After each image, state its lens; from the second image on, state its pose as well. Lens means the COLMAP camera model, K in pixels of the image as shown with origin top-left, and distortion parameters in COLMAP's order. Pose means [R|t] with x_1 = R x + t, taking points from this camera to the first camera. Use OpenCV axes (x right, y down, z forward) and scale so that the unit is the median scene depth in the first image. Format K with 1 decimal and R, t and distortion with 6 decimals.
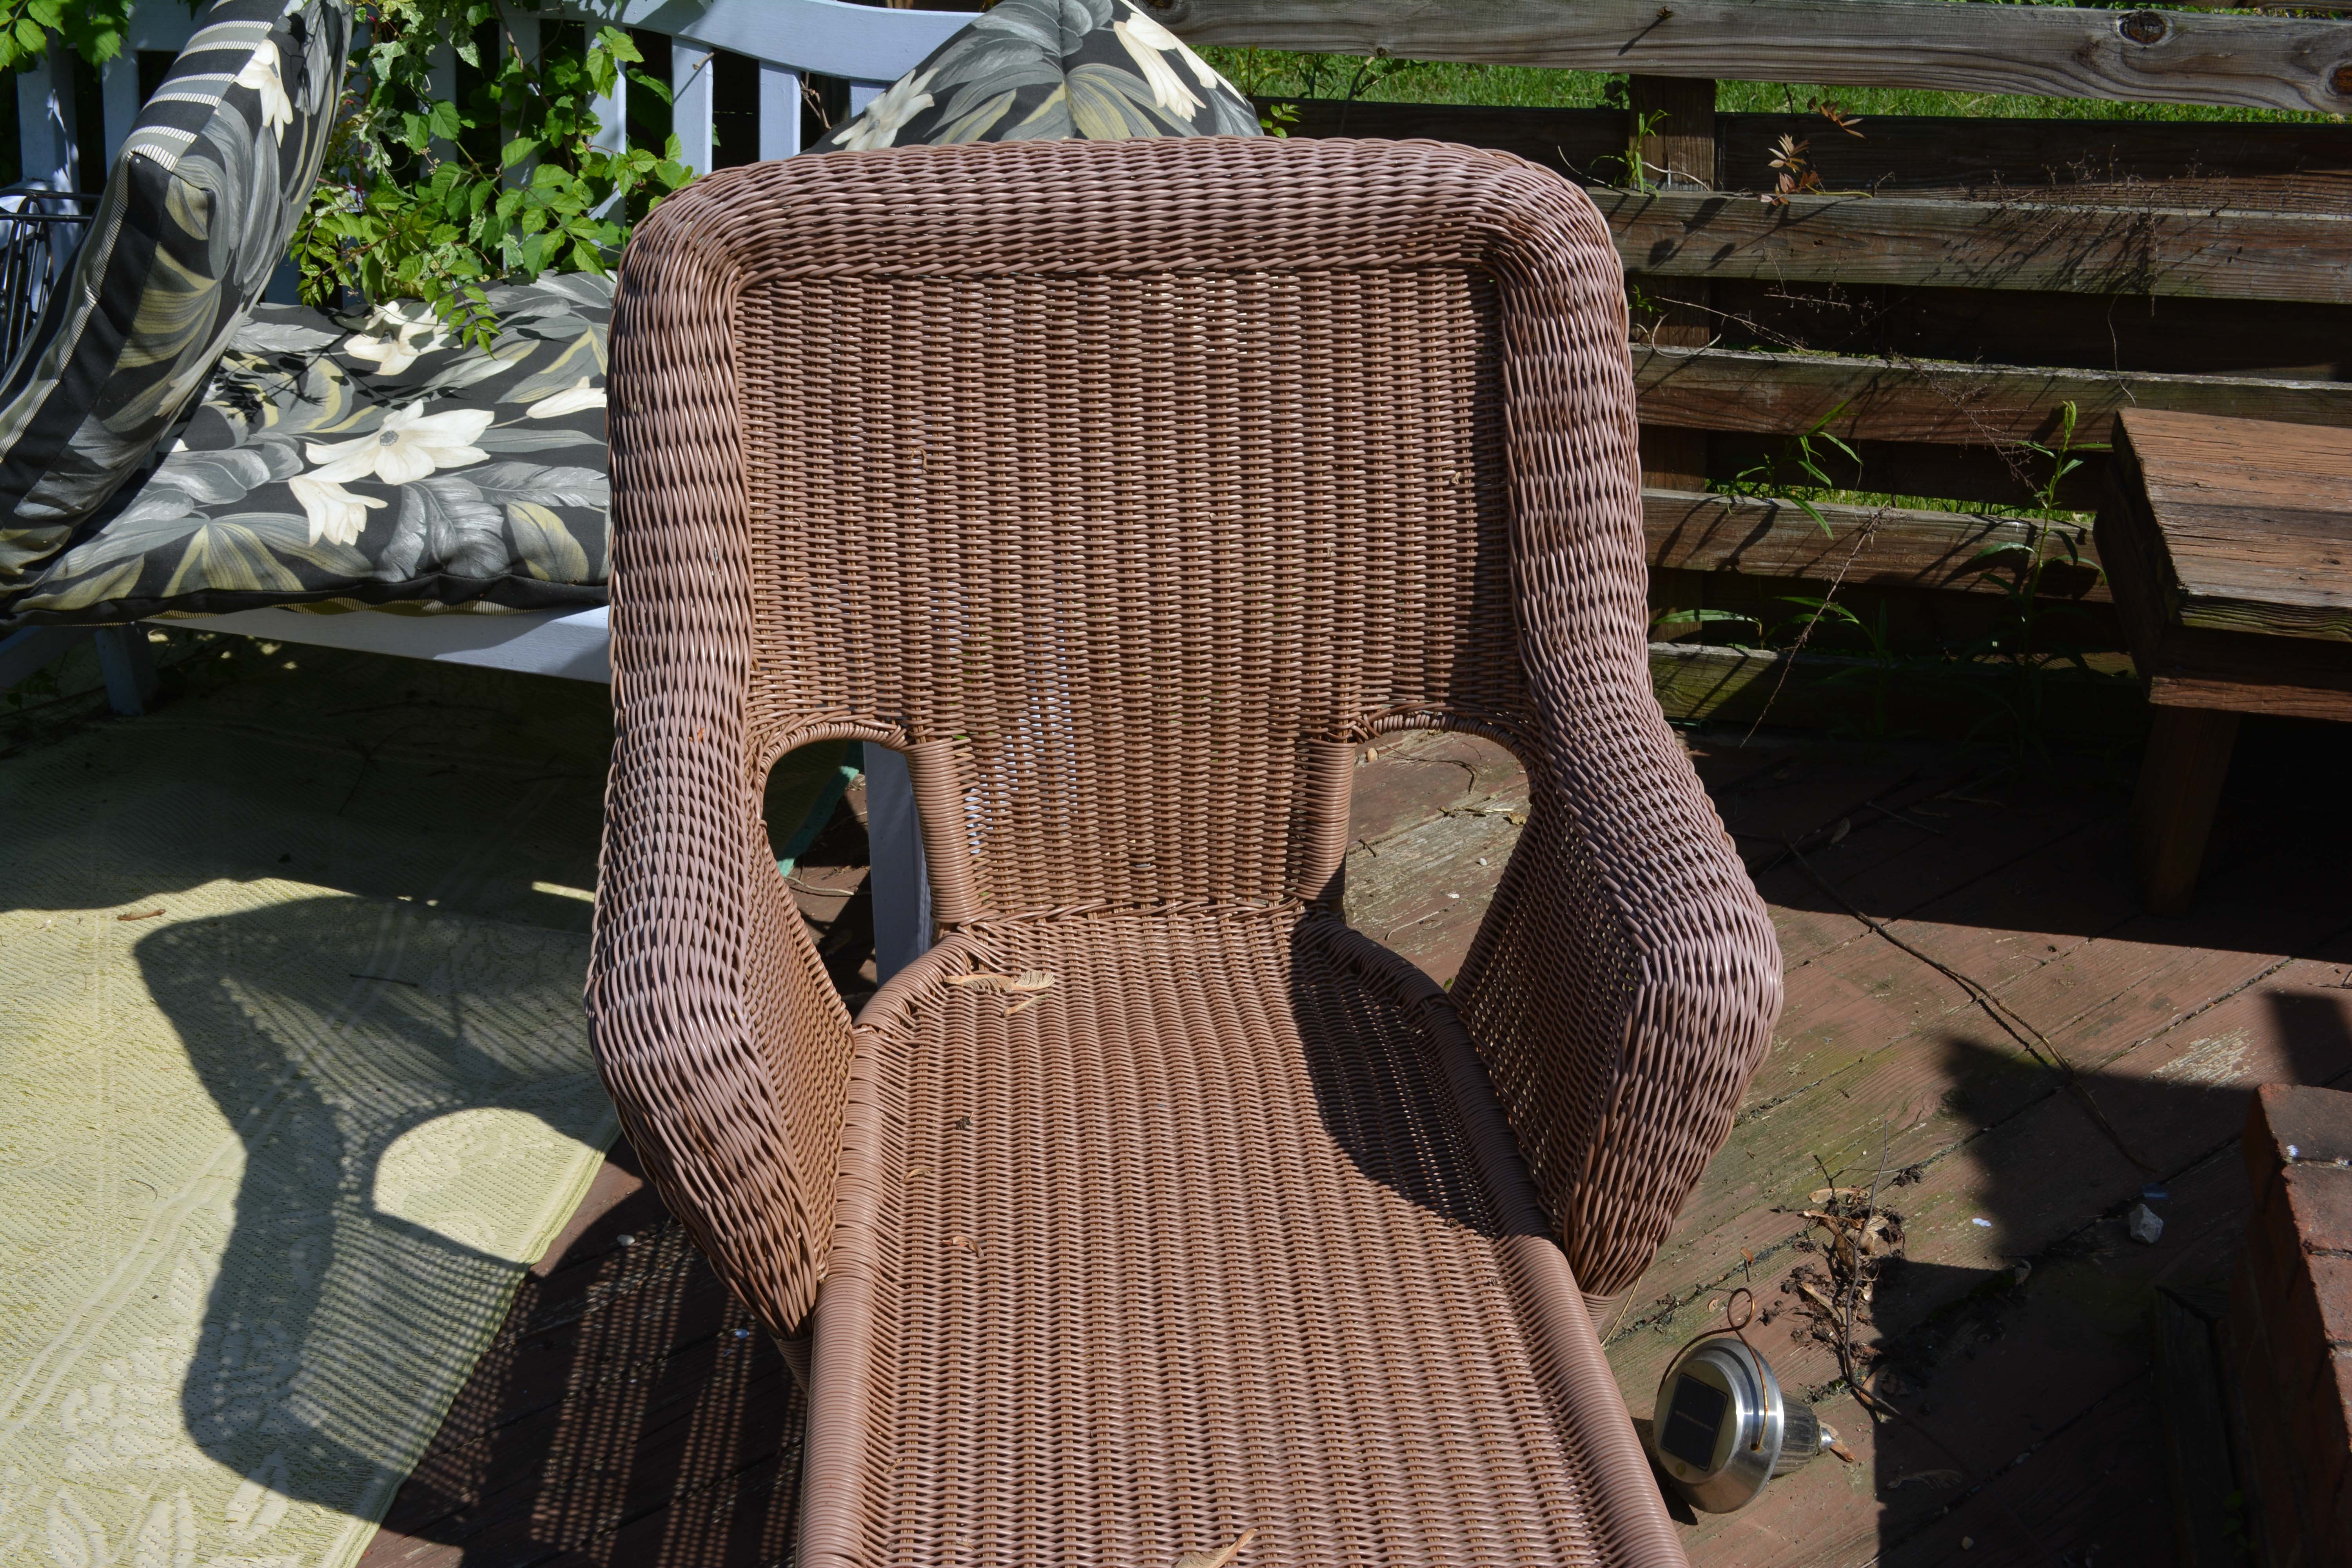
lens RADIAL K [[2392.0, 0, 1157.8], [0, 2392.0, 833.3], [0, 0, 1]] dist [-0.047939, 0.000000]
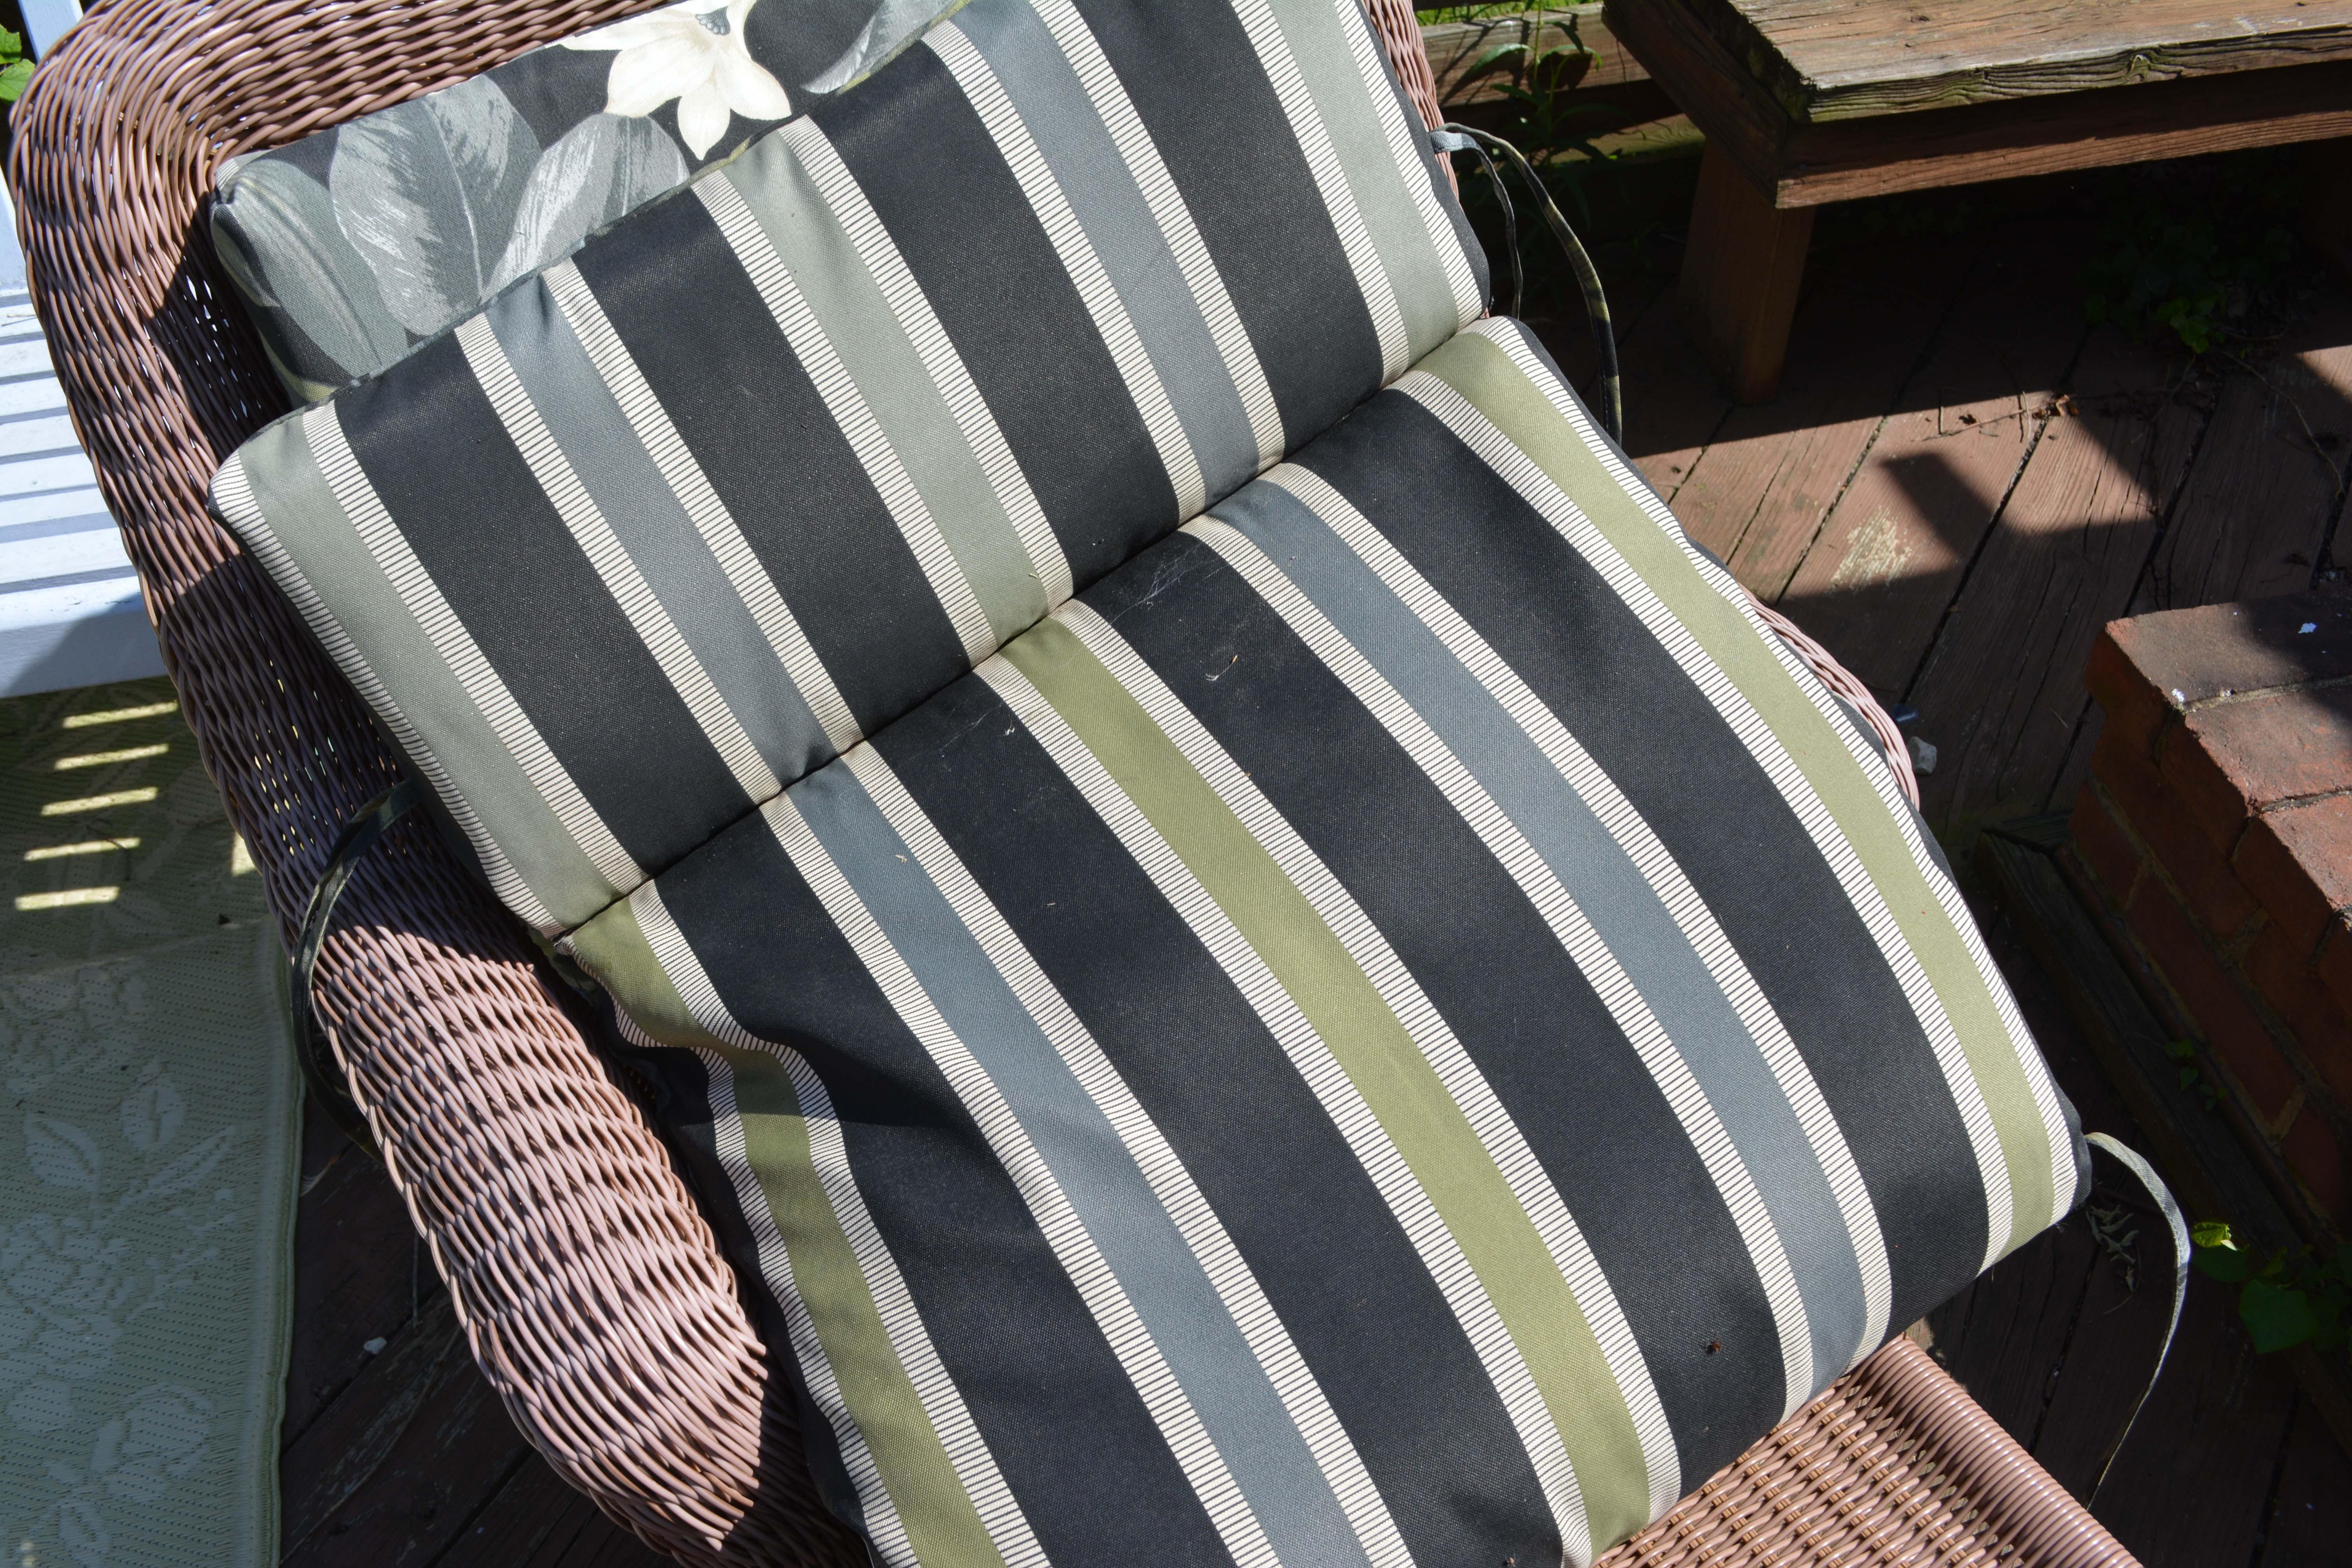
lens RADIAL K [[2162.4, 0, 1142.7], [0, 2162.4, 810.4], [0, 0, 1]] dist [-0.062713, 0.000000]
pose [[0.908156, -0.316453, 0.274064, -0.141066], [0.245254, 0.932734, 0.264308, -0.141486], [-0.339269, -0.172817, 0.924679, 0.308116]]
